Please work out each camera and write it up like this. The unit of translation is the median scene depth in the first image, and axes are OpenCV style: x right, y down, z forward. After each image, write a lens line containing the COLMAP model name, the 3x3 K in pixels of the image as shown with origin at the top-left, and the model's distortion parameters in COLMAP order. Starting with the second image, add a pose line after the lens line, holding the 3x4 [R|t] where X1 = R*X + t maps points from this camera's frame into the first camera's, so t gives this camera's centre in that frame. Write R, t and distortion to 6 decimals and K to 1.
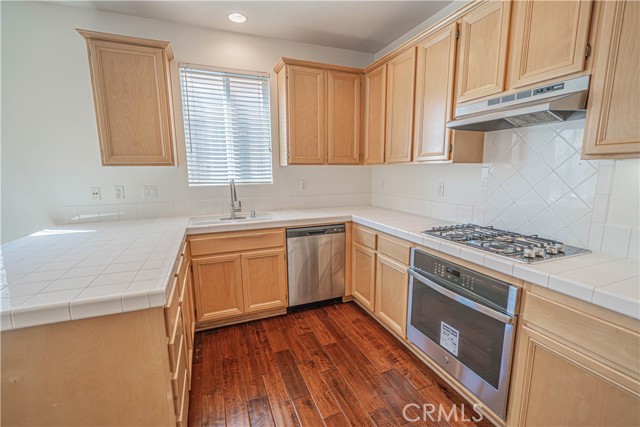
lens RADIAL K [[288.4, 0, 317.6], [0, 288.4, 214.9], [0, 0, 1]] dist [-0.003622, 0.002378]
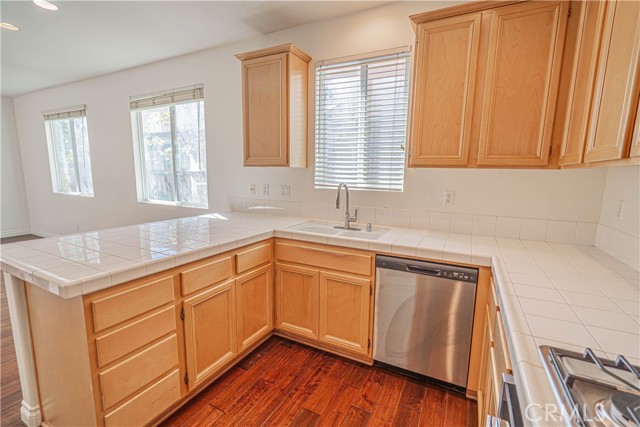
lens RADIAL K [[288.4, 0, 320.0], [0, 288.4, 215.4], [0, 0, 1]] dist [-0.003622, 0.002378]
pose [[0.660186, 0.130454, -0.739687, 0.300033], [-0.138909, 0.989019, 0.050448, -0.061023], [0.738146, 0.069444, 0.671058, 0.370117]]
